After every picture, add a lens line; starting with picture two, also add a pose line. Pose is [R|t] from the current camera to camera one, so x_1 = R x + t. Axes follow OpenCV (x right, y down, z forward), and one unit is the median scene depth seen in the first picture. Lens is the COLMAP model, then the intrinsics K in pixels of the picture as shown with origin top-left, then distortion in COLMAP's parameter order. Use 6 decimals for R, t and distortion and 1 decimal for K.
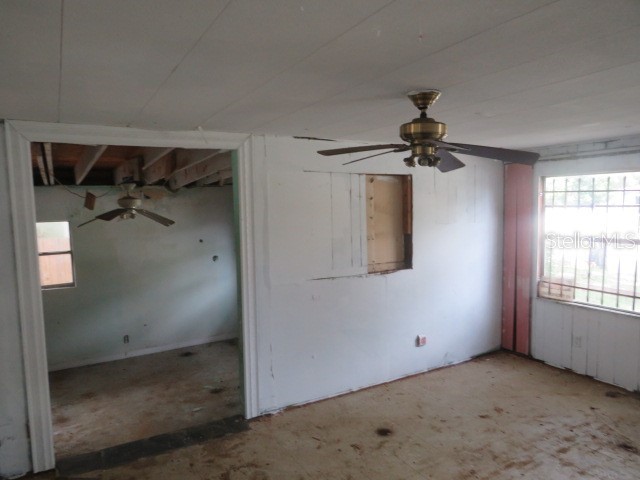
lens RADIAL K [[444.9, 0, 323.8], [0, 444.9, 239.0], [0, 0, 1]] dist [-0.031302, -0.000526]
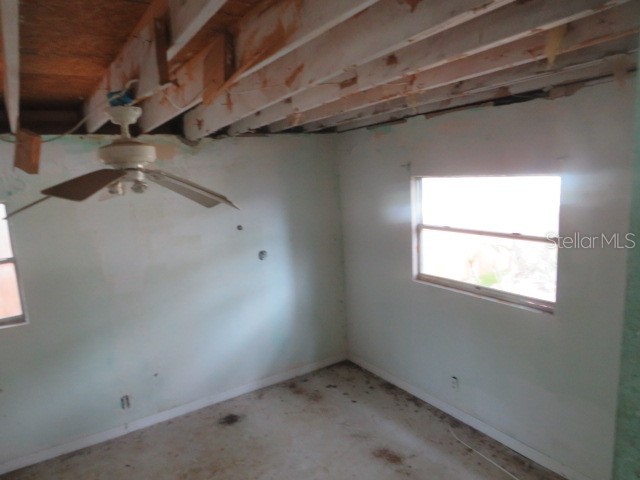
lens RADIAL K [[444.9, 0, 319.7], [0, 444.9, 237.9], [0, 0, 1]] dist [-0.031302, -0.000526]
pose [[0.998518, -0.037161, 0.039761, -0.215564], [0.034513, 0.997267, 0.065318, -0.019456], [-0.042079, -0.063849, 0.997072, 0.442334]]
